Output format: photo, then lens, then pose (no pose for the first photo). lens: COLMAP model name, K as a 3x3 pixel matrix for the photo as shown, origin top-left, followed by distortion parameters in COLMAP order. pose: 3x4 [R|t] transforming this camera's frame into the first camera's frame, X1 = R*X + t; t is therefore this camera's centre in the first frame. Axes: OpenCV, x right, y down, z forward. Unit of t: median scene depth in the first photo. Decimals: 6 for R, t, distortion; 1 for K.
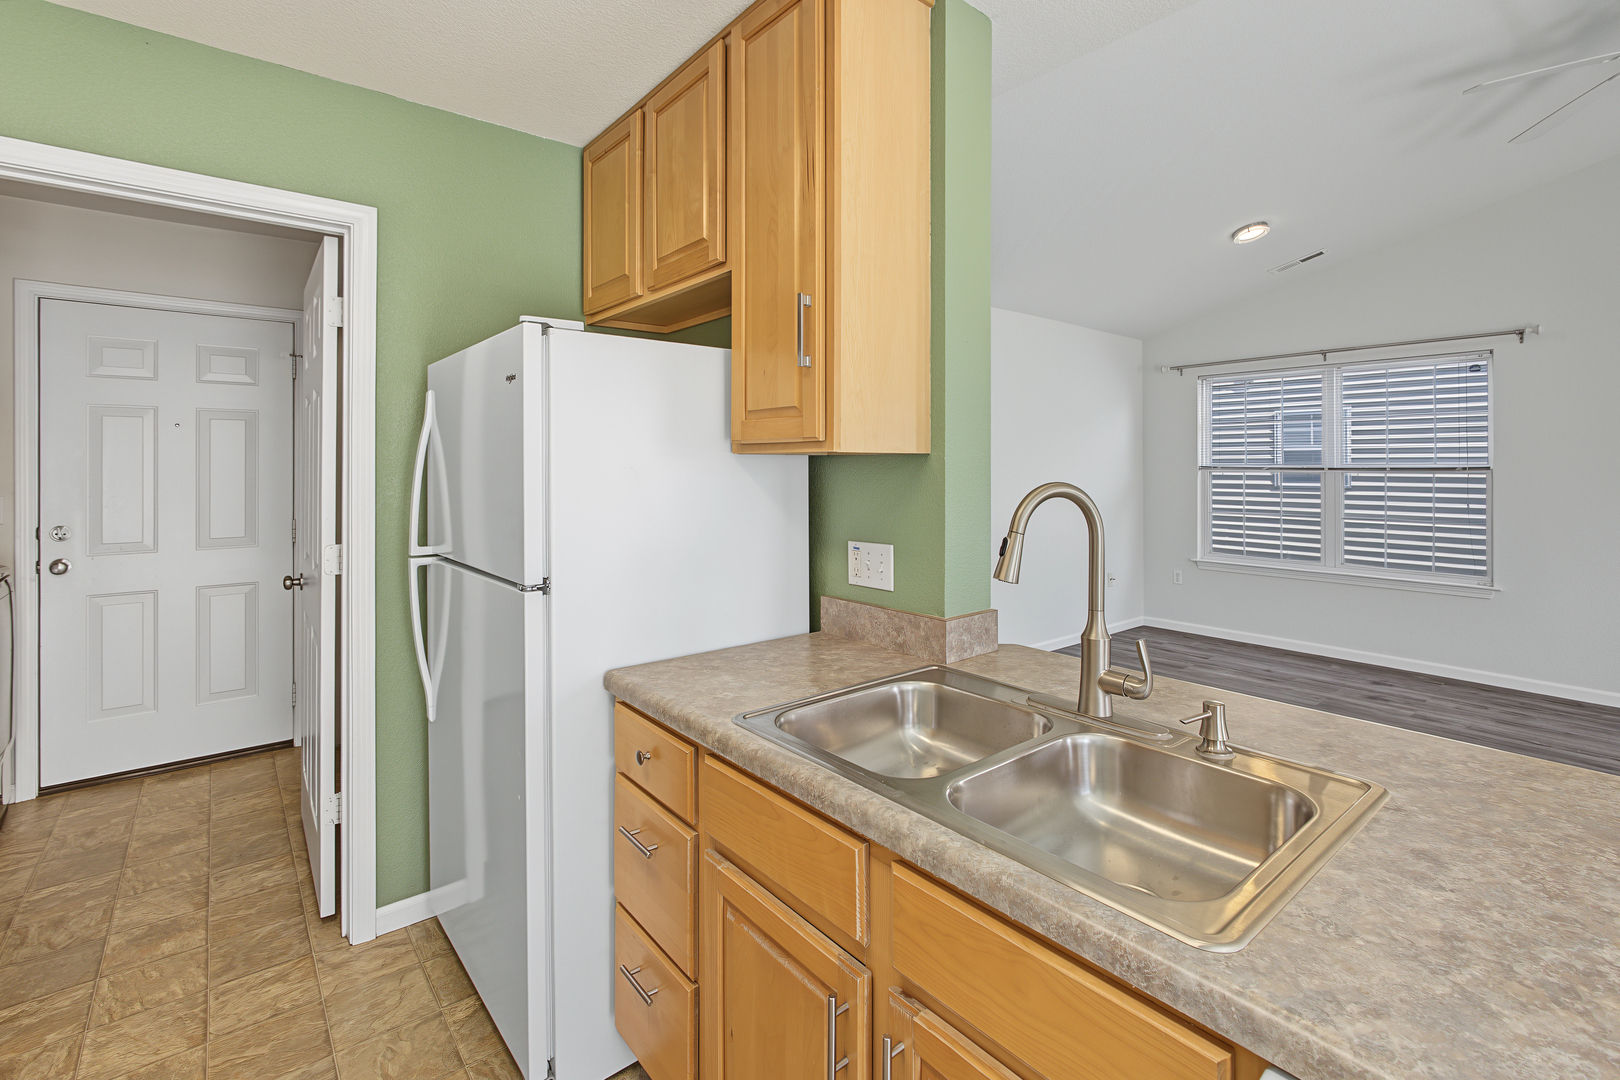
lens RADIAL K [[734.2, 0, 812.3], [0, 734.2, 464.3], [0, 0, 1]] dist [-0.006155, 0.001402]
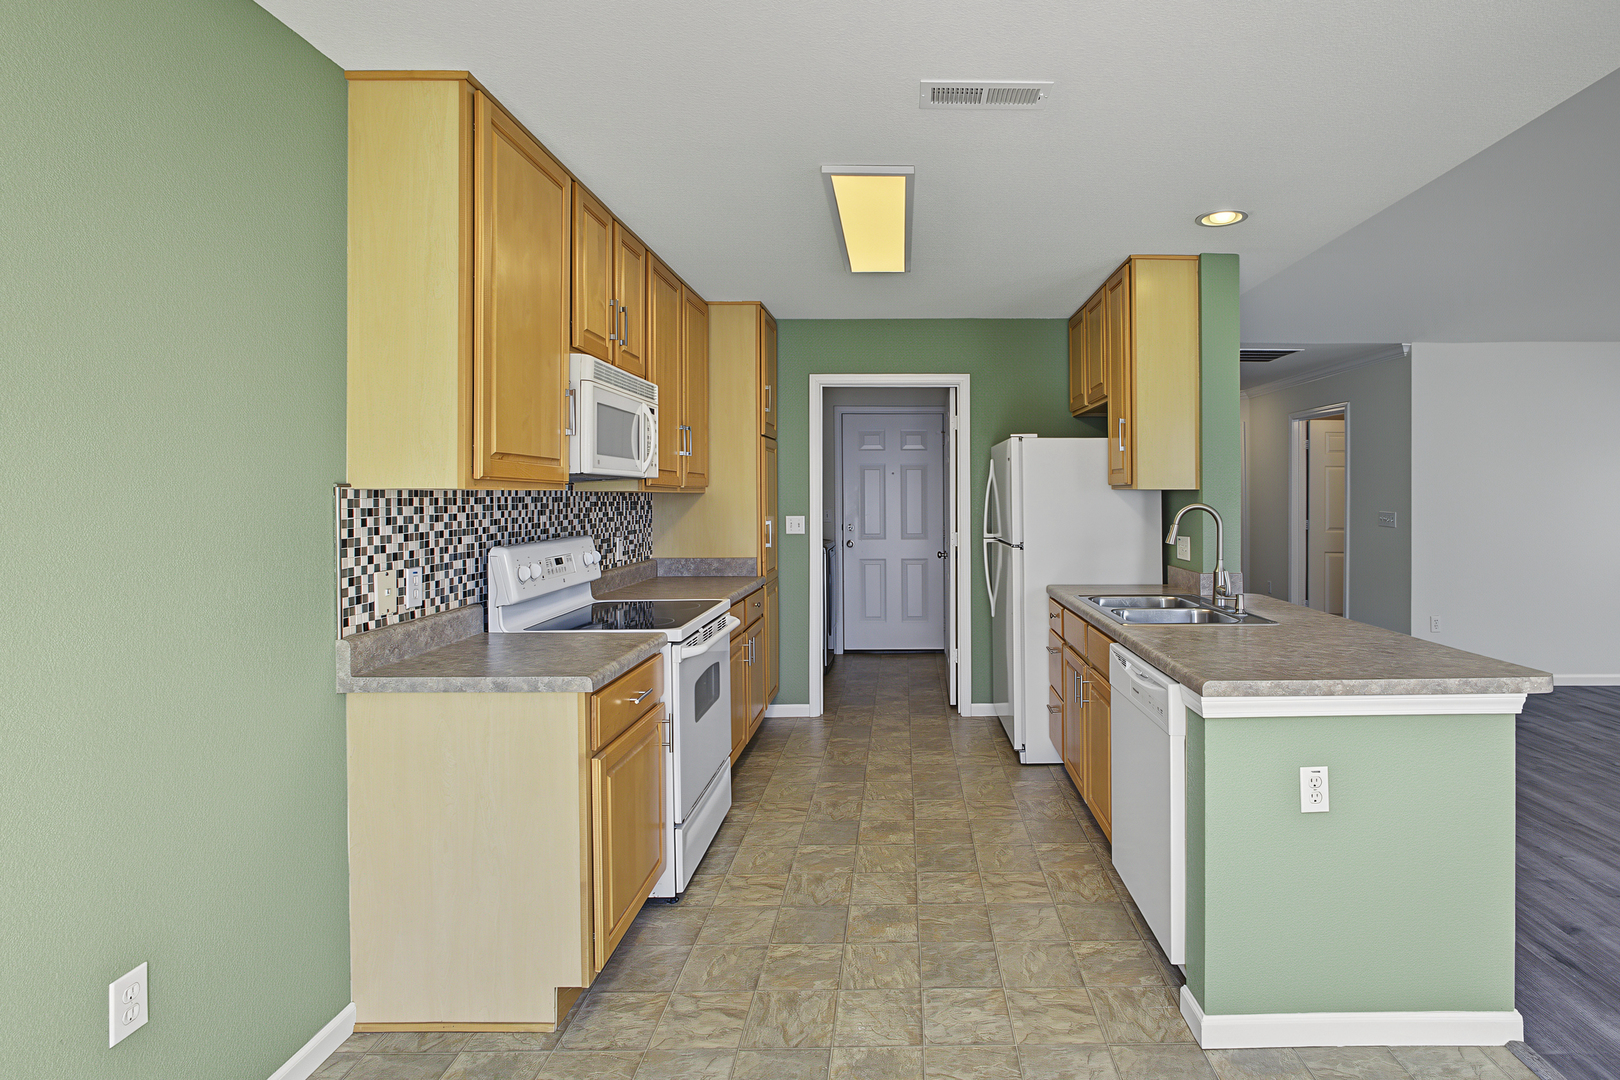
lens RADIAL K [[798.2, 0, 917.7], [0, 798.2, 495.9], [0, 0, 1]] dist [-0.001403, -0.000219]
pose [[0.786862, -0.000018, -0.617128, 0.743728], [0.003061, 0.999988, 0.003874, -0.005907], [0.617121, -0.004937, 0.786853, -0.957923]]
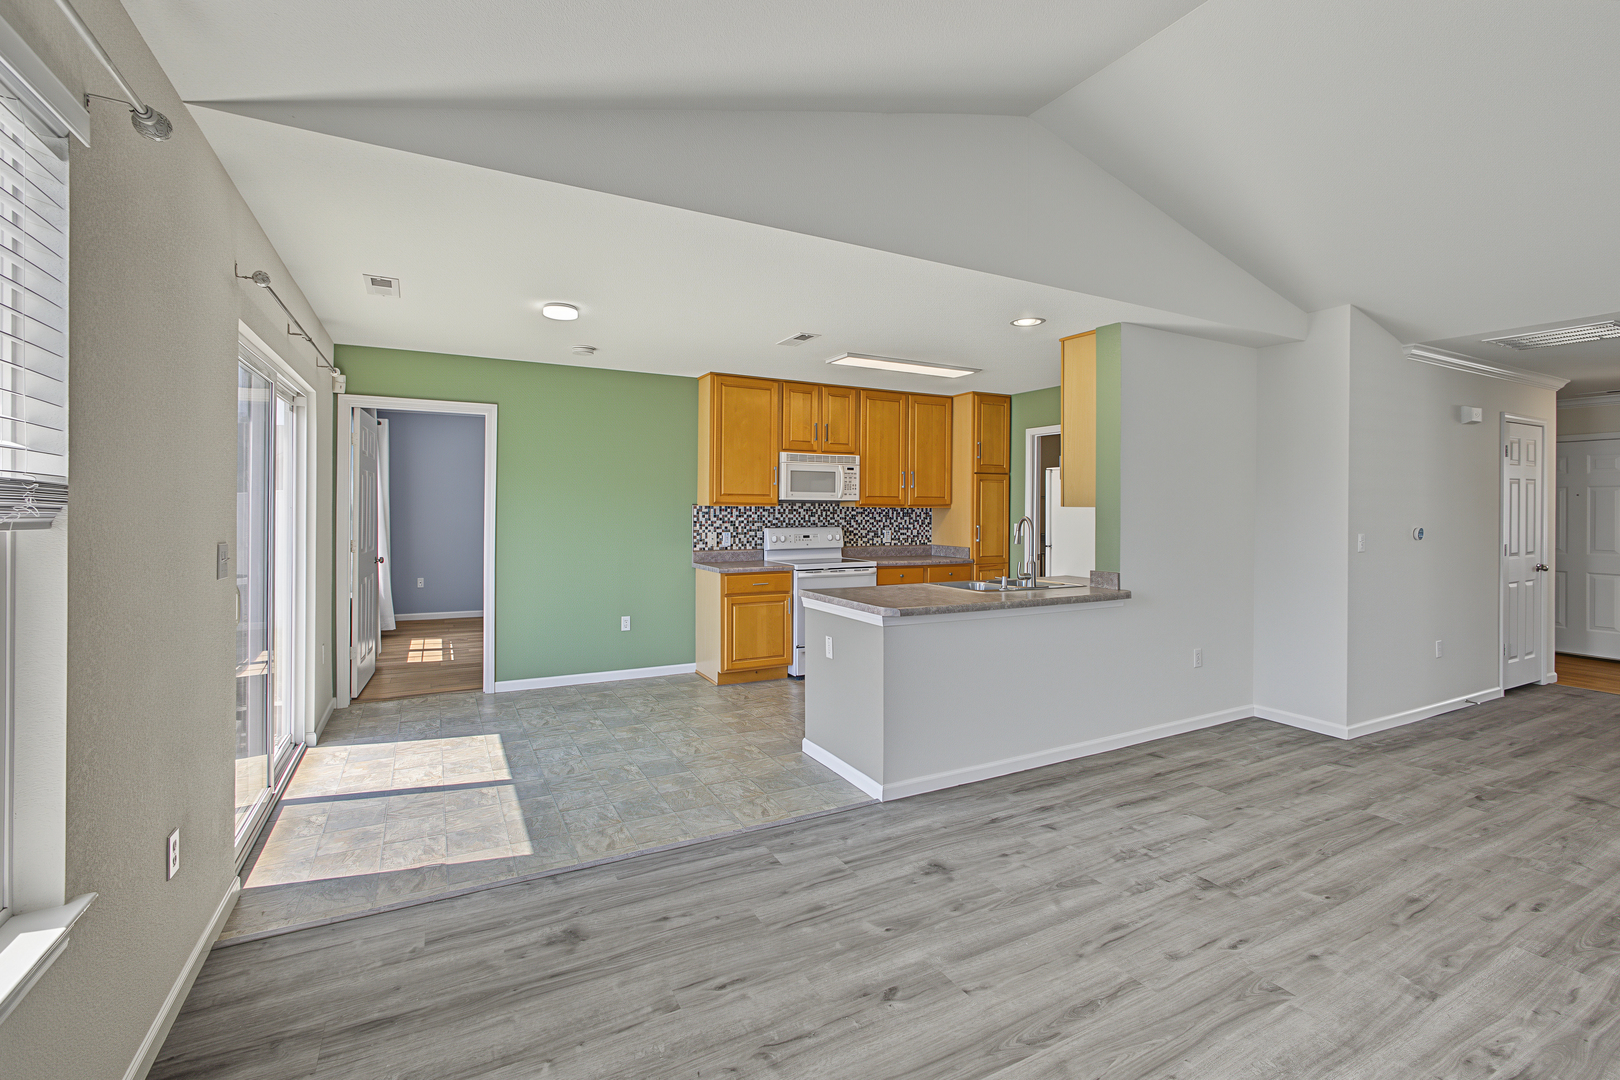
lens RADIAL K [[716.6, 0, 813.7], [0, 716.6, 502.1], [0, 0, 1]] dist [-0.017713, 0.008013]
pose [[-0.191117, -0.008979, -0.981526, 2.353556], [-0.003132, 0.999959, -0.008538, -0.004104], [0.981562, 0.001443, -0.191138, 0.415815]]
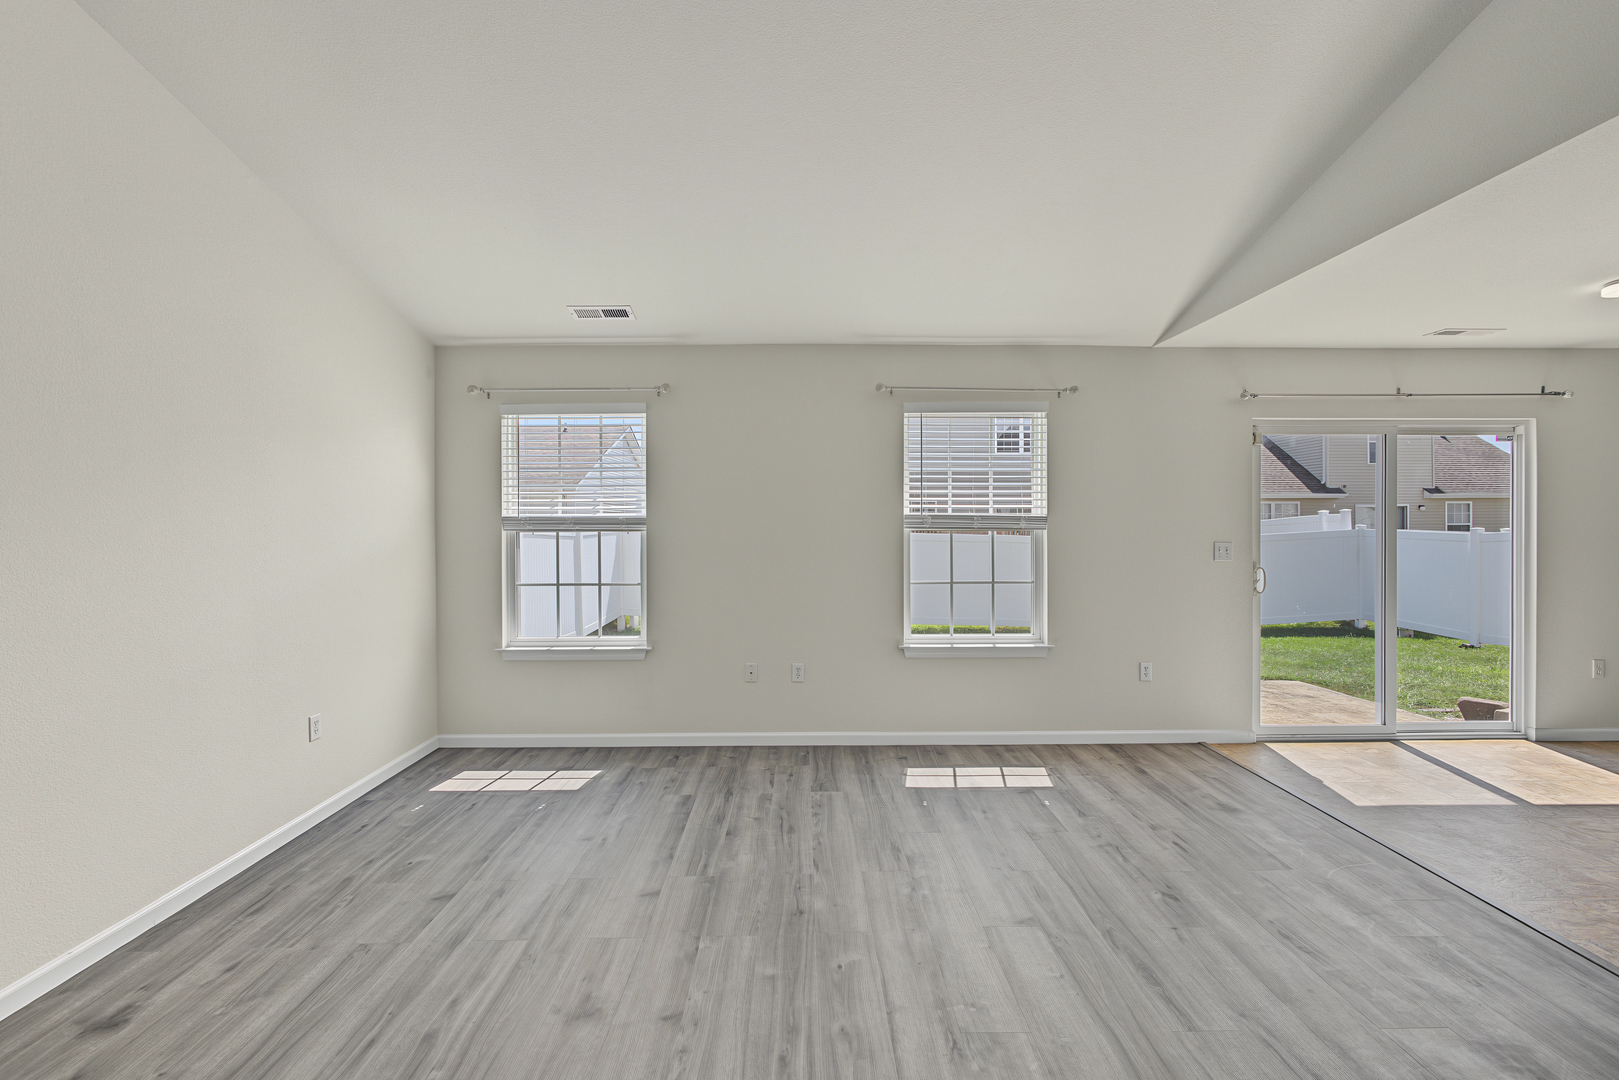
lens RADIAL K [[705.4, 0, 810.8], [0, 705.4, 522.6], [0, 0, 1]] dist [-0.014879, 0.006861]
pose [[-0.784039, 0.001296, 0.620710, 1.087039], [-0.000824, 0.999995, -0.003128, 0.000745], [-0.620711, -0.002964, -0.784034, 1.718625]]
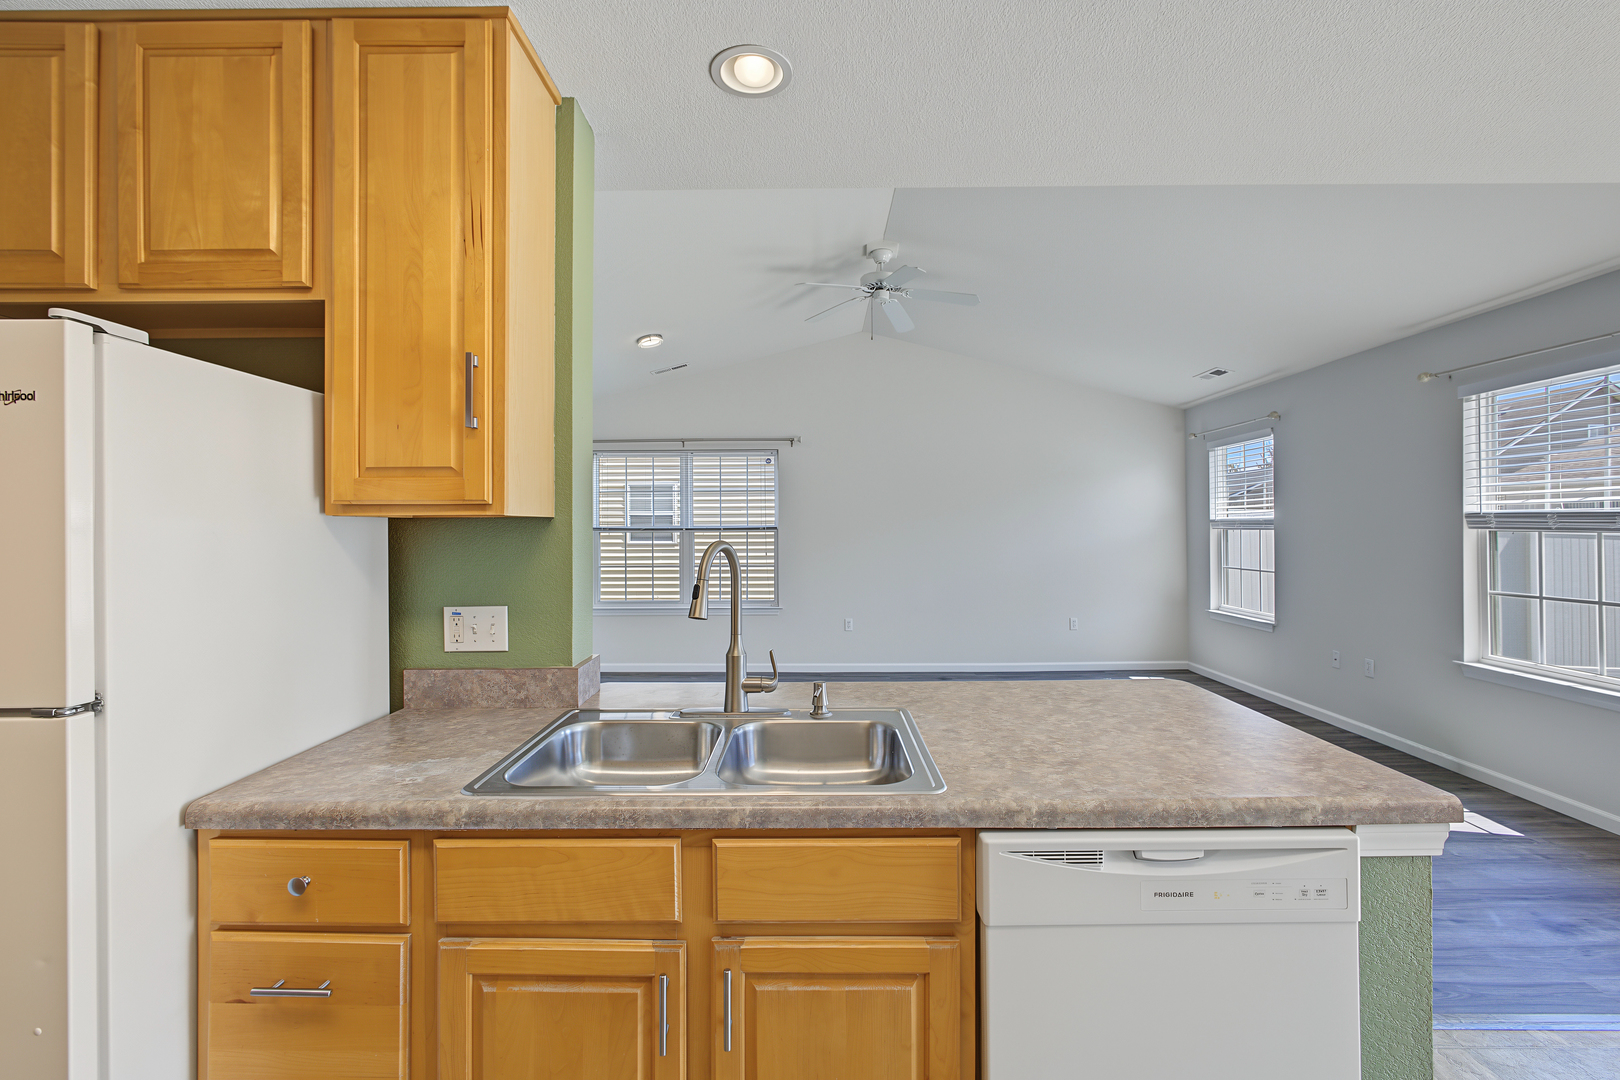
lens RADIAL K [[705.8, 0, 811.3], [0, 705.8, 522.6], [0, 0, 1]] dist [-0.014879, 0.006861]
pose [[0.636793, 0.001527, 0.771034, -0.335833], [0.002369, 0.999989, -0.003937, -0.001128], [-0.771032, 0.004333, 0.636782, 0.041229]]
